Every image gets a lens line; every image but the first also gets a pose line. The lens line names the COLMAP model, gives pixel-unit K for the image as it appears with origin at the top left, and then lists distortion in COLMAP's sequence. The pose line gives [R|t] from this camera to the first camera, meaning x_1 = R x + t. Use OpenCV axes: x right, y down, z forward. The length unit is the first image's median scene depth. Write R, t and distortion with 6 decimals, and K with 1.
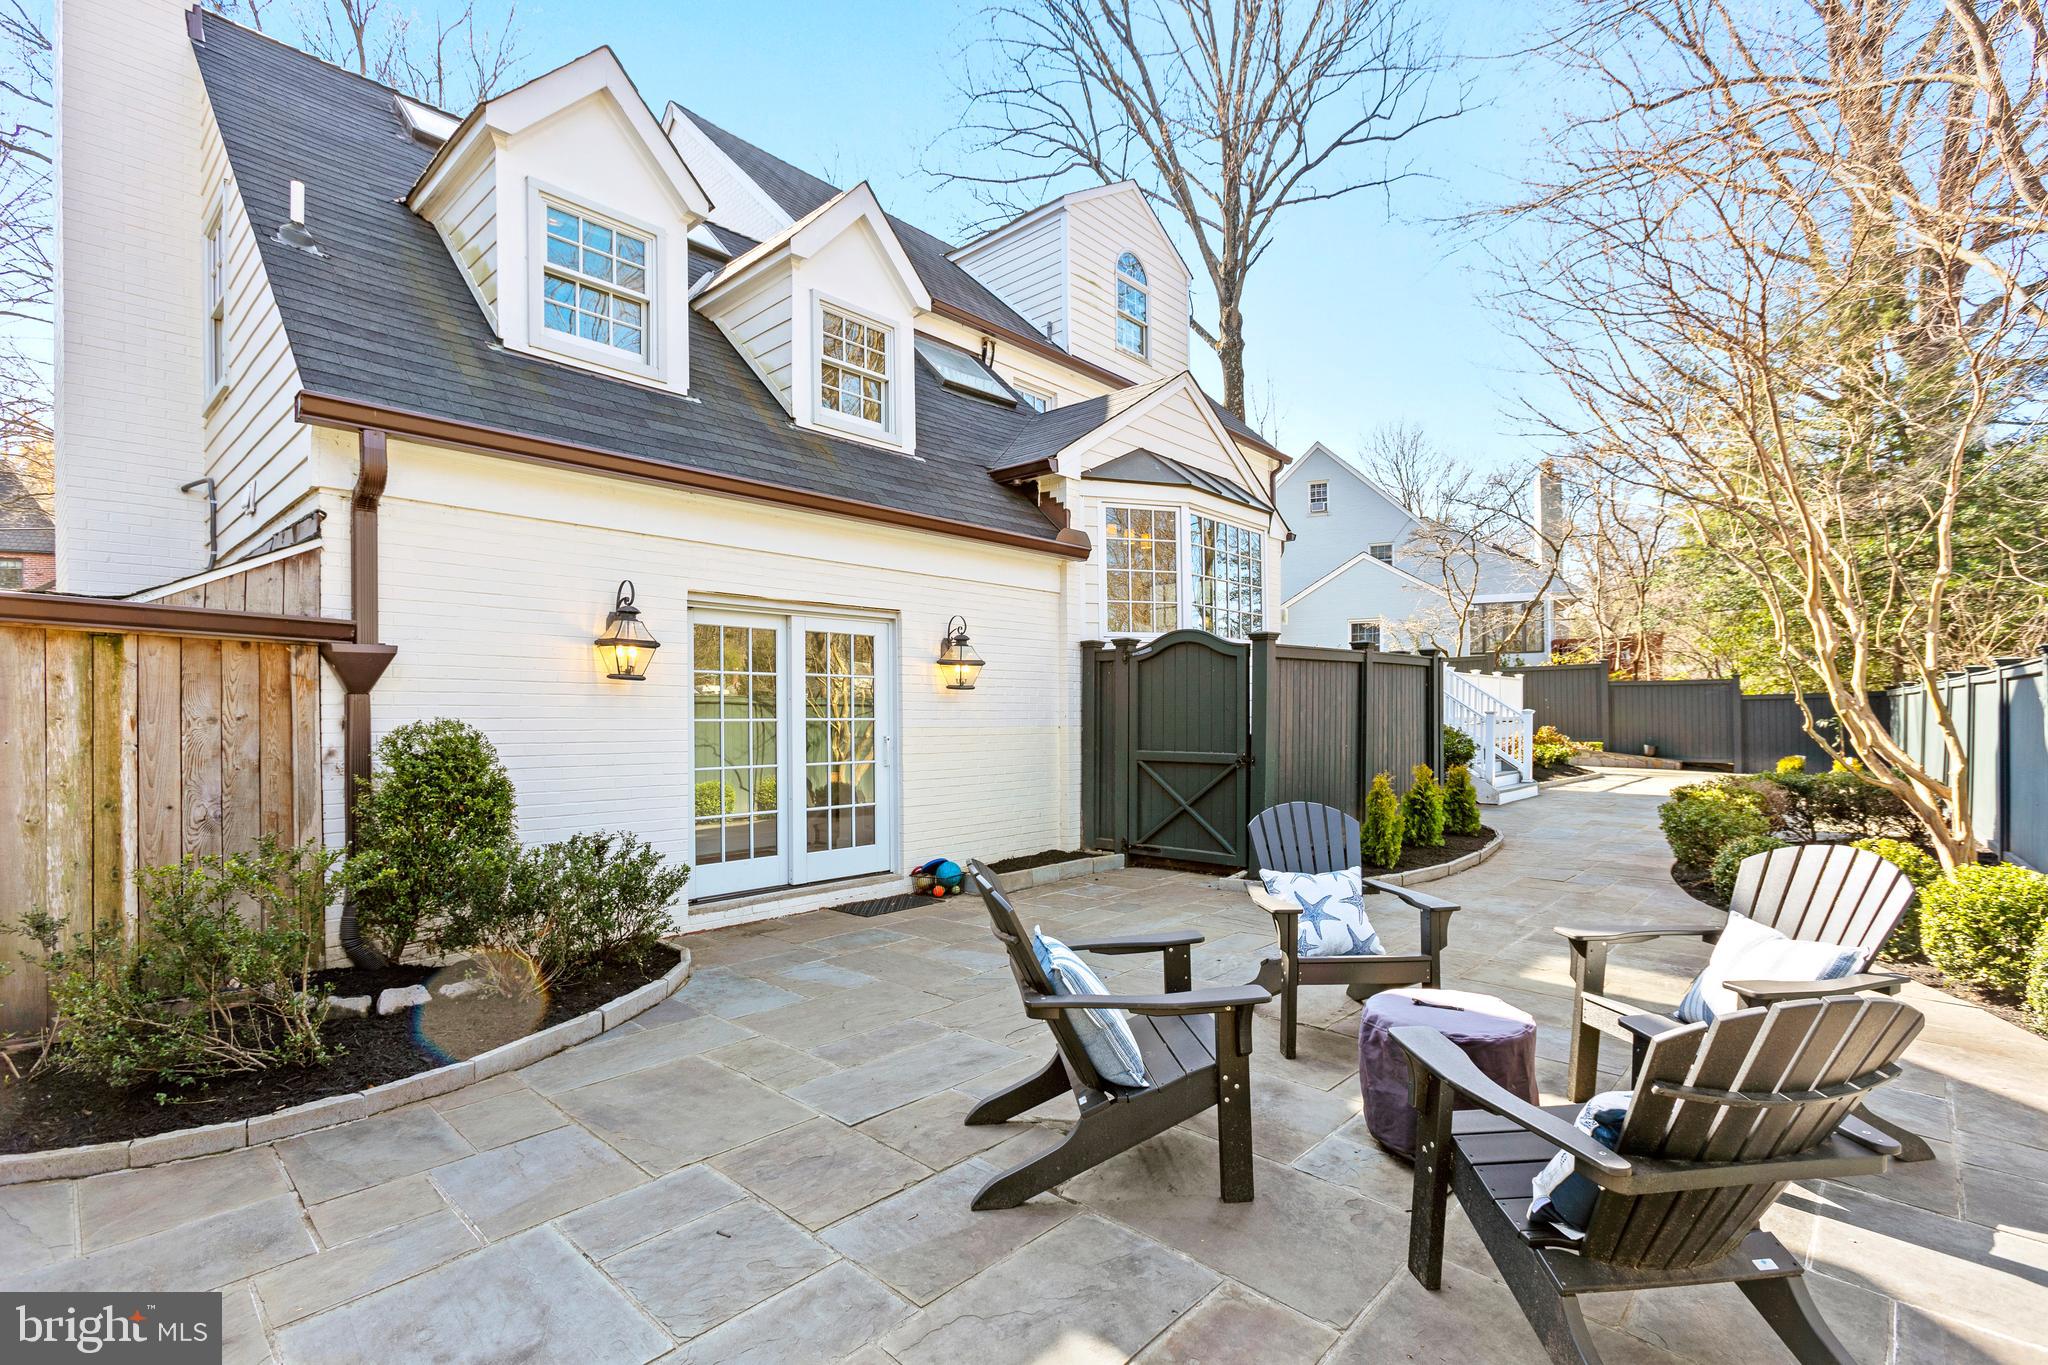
lens RADIAL K [[926.1, 0, 1049.9], [0, 926.1, 718.6], [0, 0, 1]] dist [-0.001423, 0.003034]
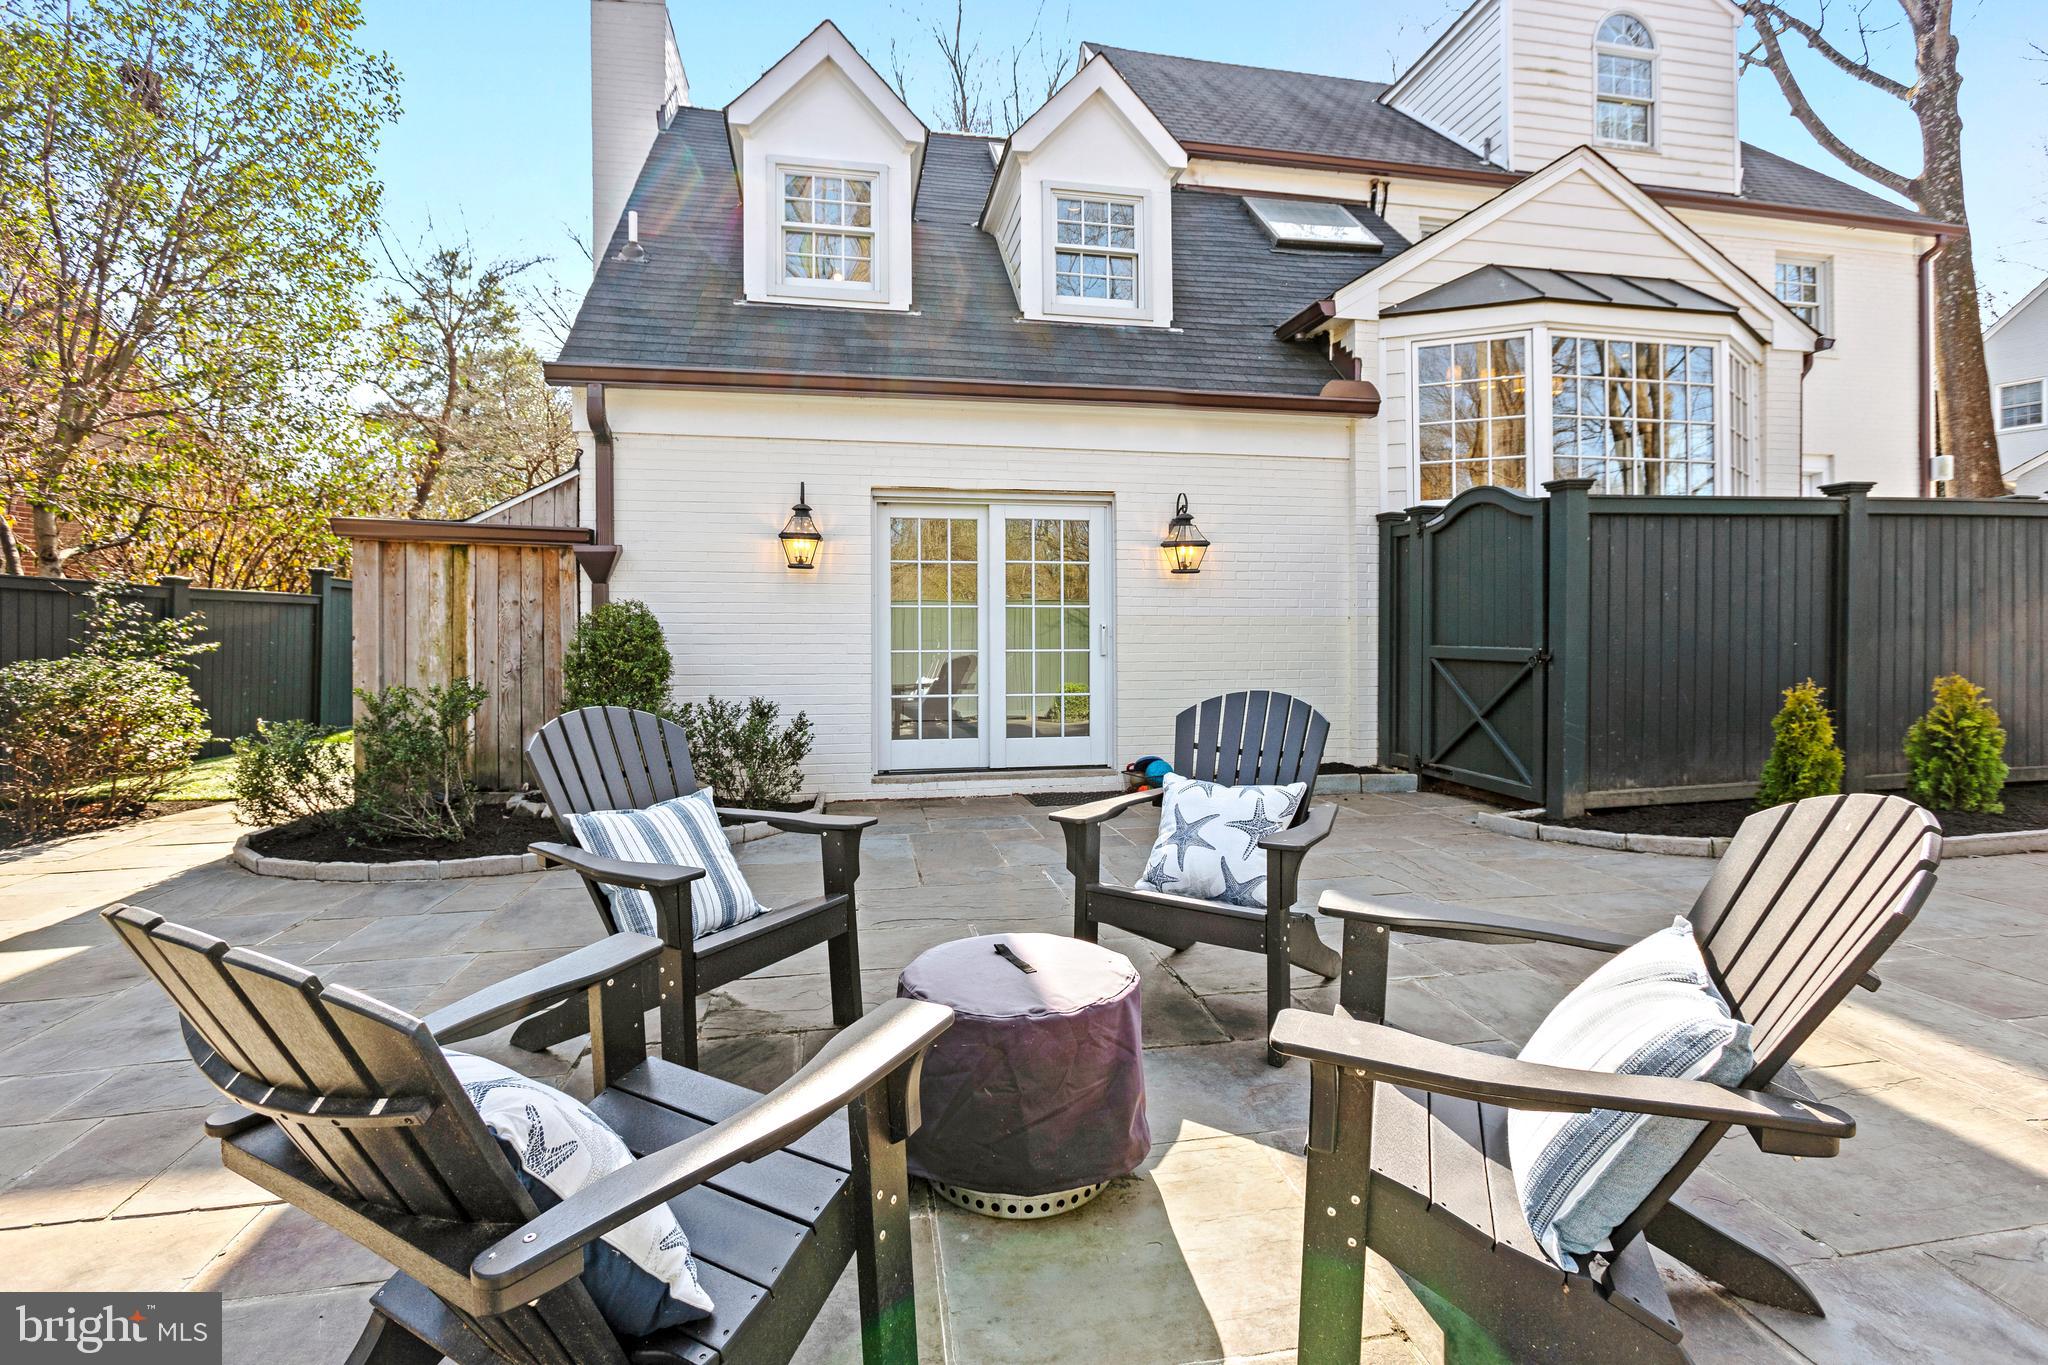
lens RADIAL K [[926.1, 0, 1026.2], [0, 926.1, 638.7], [0, 0, 1]] dist [-0.001423, 0.003034]
pose [[0.805036, 0.005311, -0.593202, 0.317149], [-0.000913, 0.999970, 0.007714, 0.024993], [0.593226, -0.005669, 0.805016, 0.171748]]
